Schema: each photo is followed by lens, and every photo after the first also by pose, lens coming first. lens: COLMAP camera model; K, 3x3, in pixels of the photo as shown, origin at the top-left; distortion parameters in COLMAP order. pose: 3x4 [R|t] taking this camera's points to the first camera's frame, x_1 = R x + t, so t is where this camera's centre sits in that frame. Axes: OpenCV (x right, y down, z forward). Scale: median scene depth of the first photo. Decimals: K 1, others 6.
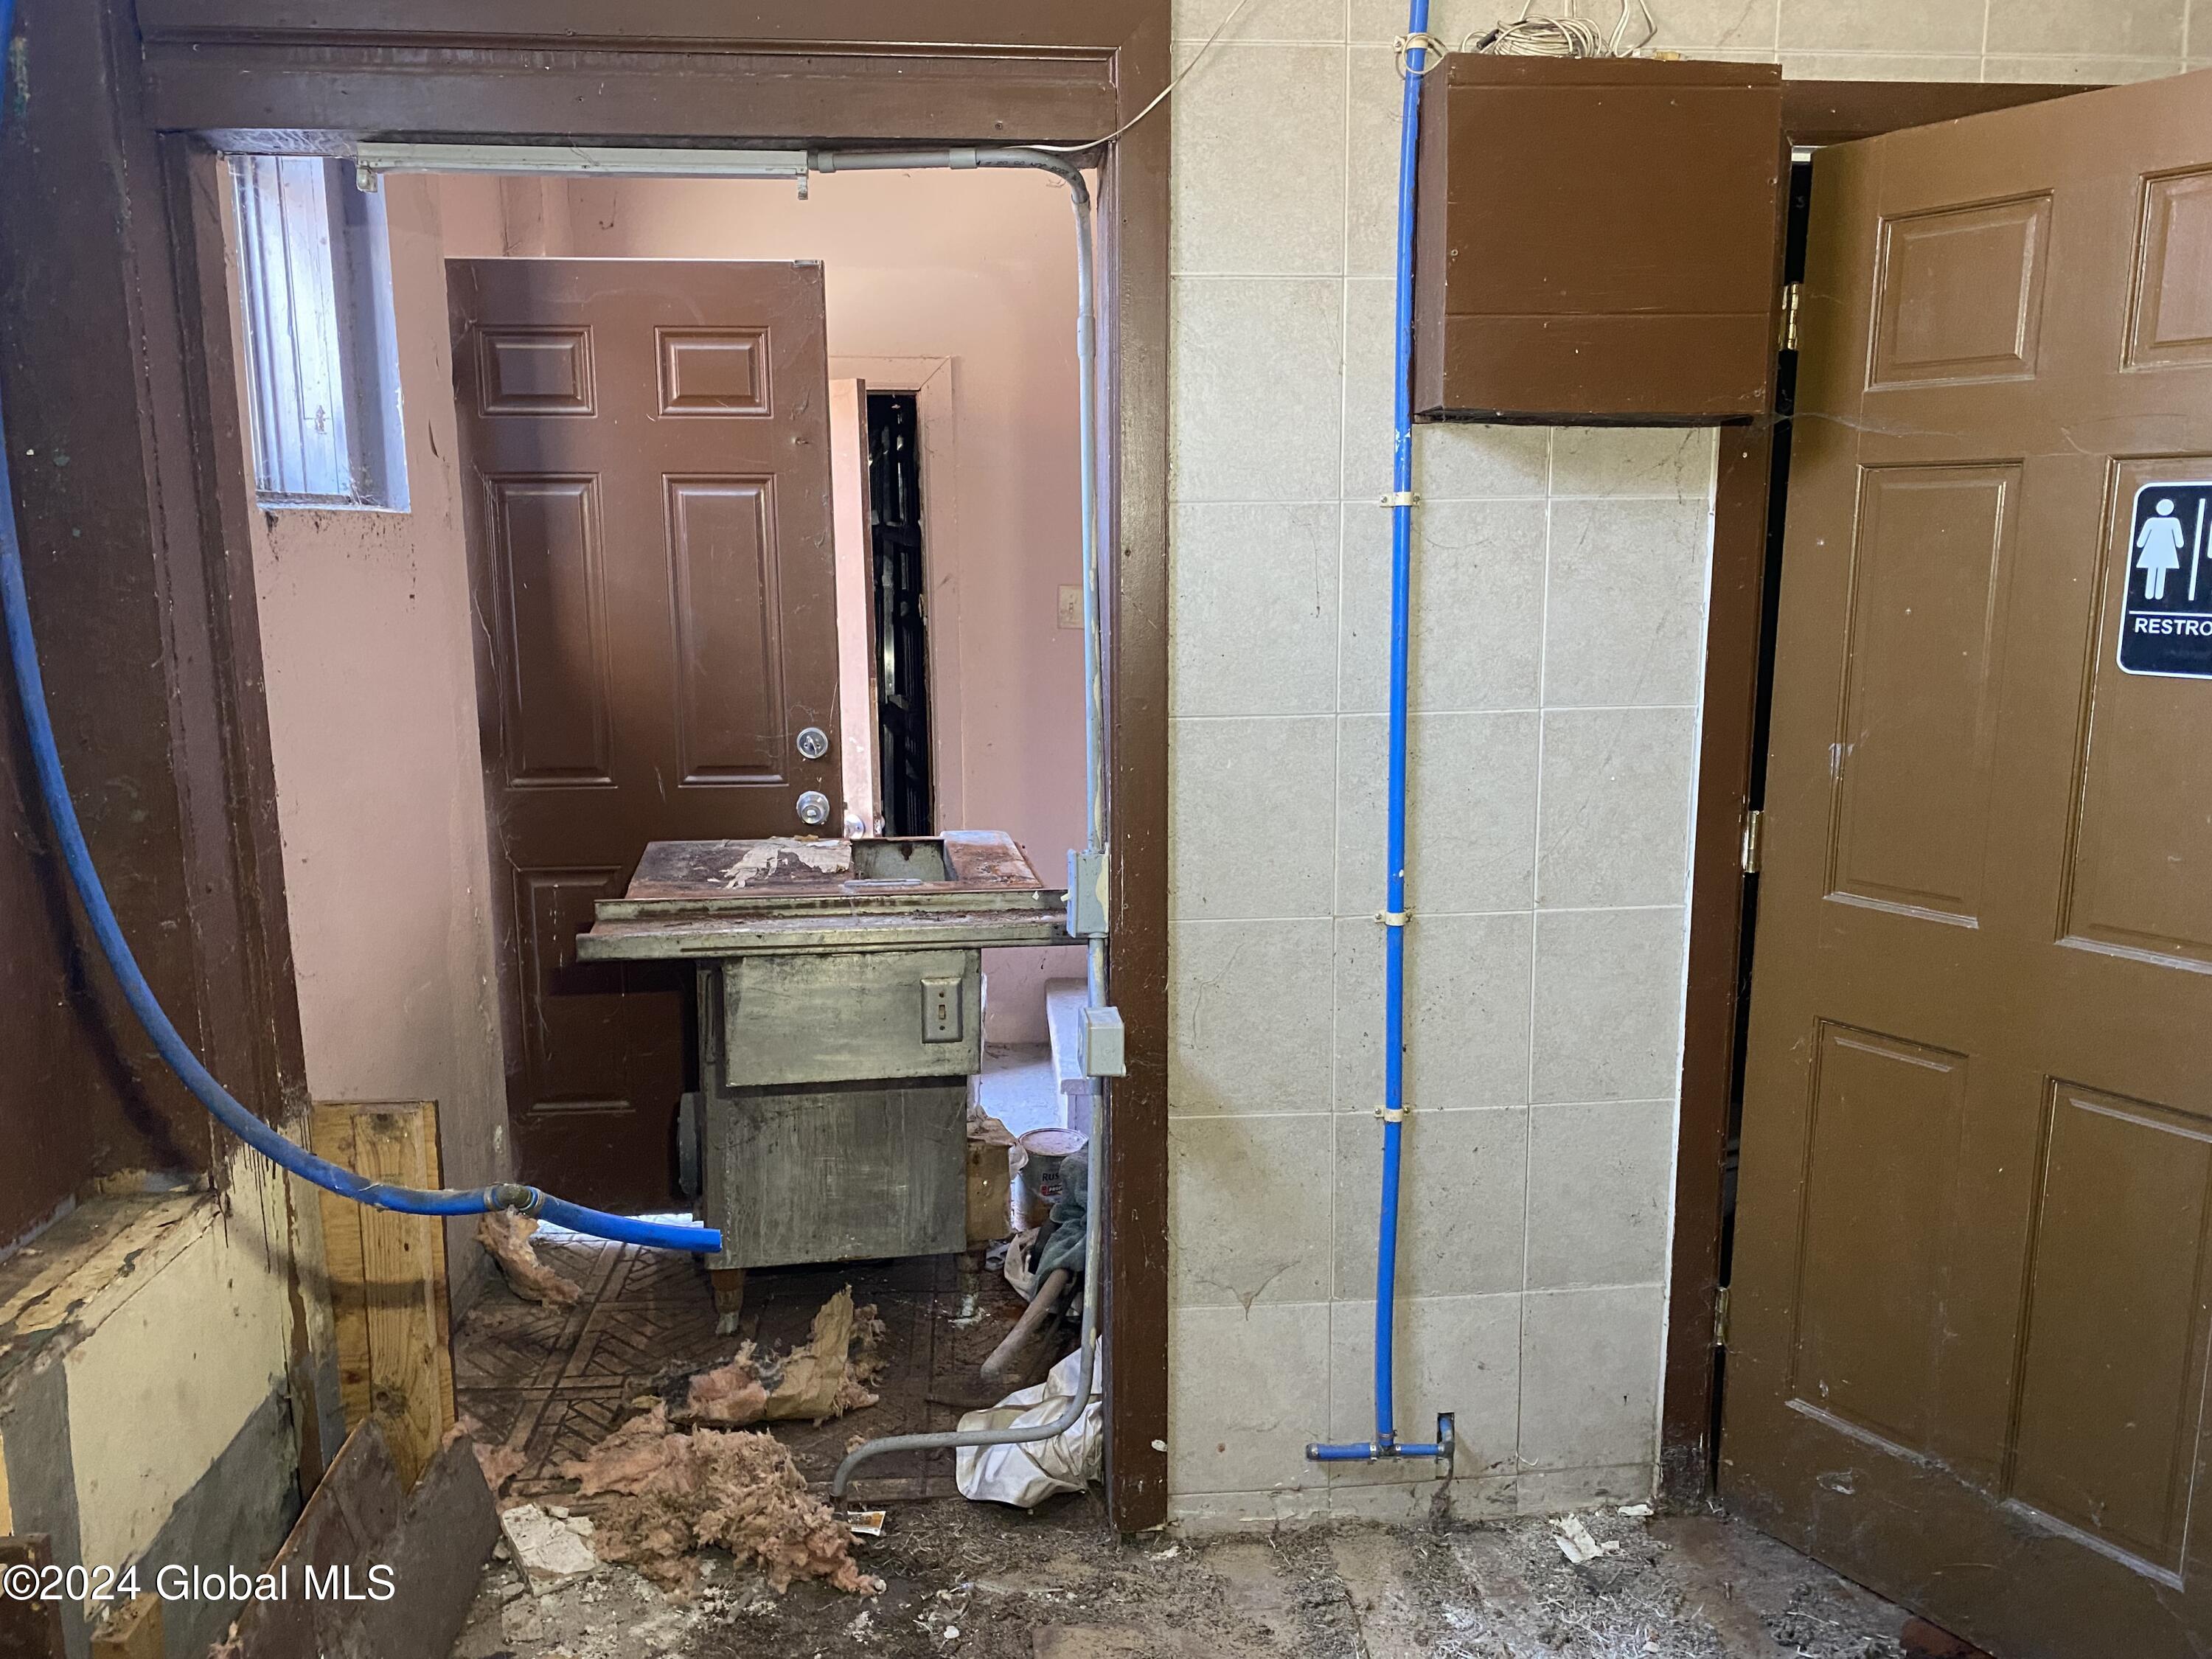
lens RADIAL K [[1684.6, 0, 1106.0], [0, 1684.6, 829.5], [0, 0, 1]] dist [0.011212, -0.001135]
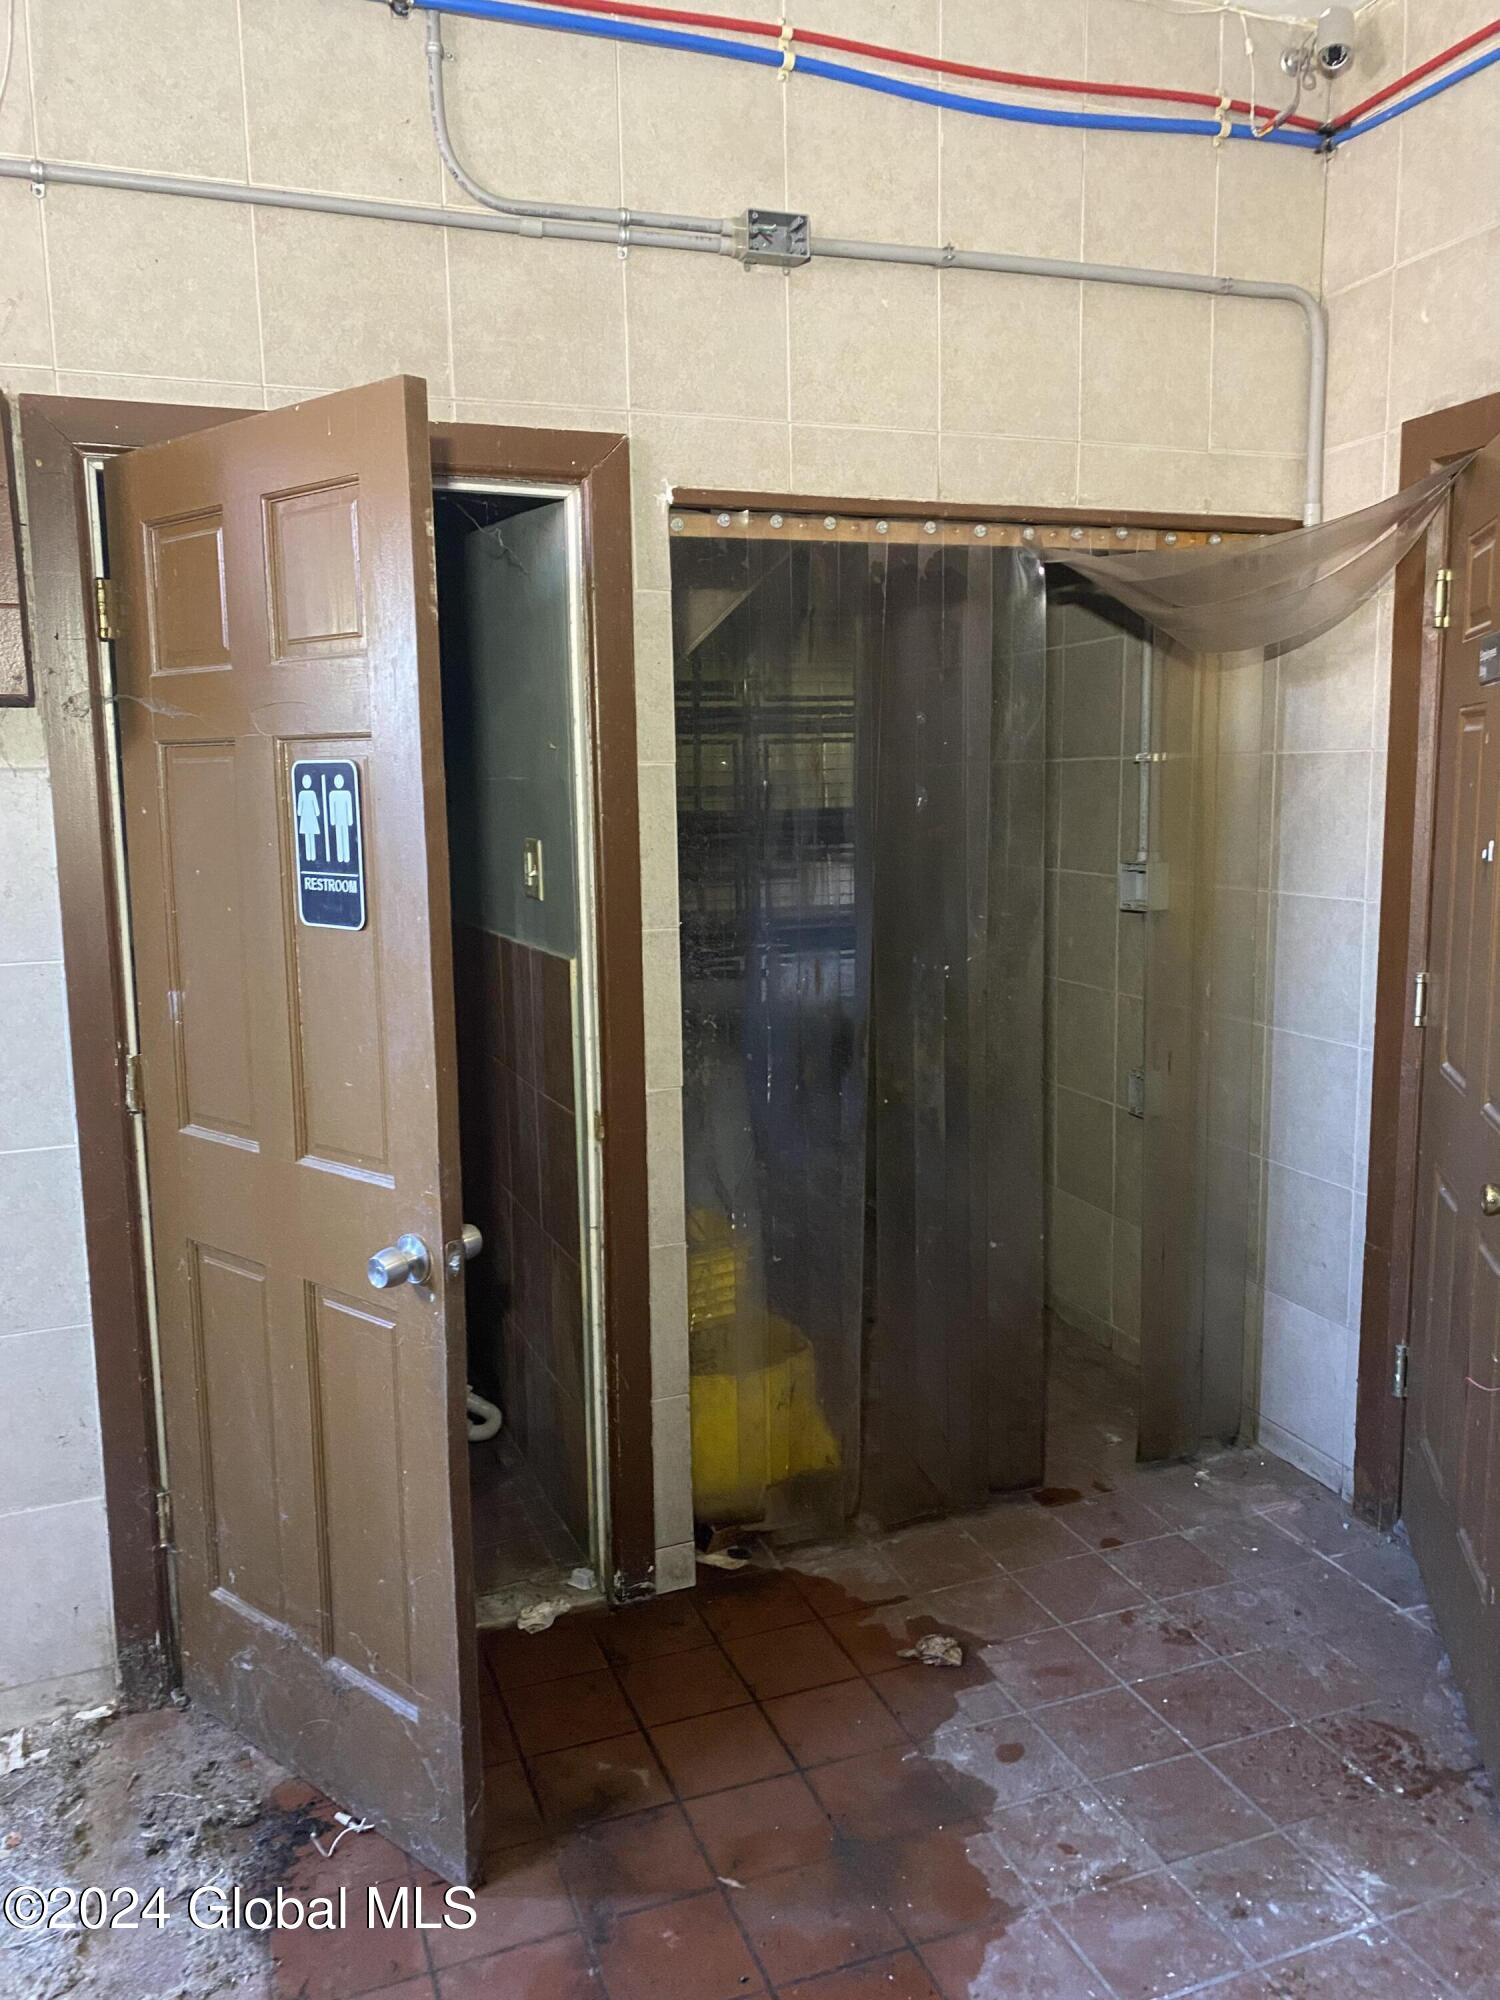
lens RADIAL K [[1523.1, 0, 749.4], [0, 1523.1, 1004.2], [0, 0, 1]] dist [0.011212, -0.001135]
pose [[0.962797, -0.047821, 0.265961, 0.499909], [0.055250, 0.998262, -0.020516, -0.001202], [-0.264517, 0.034447, 0.963766, -0.058227]]
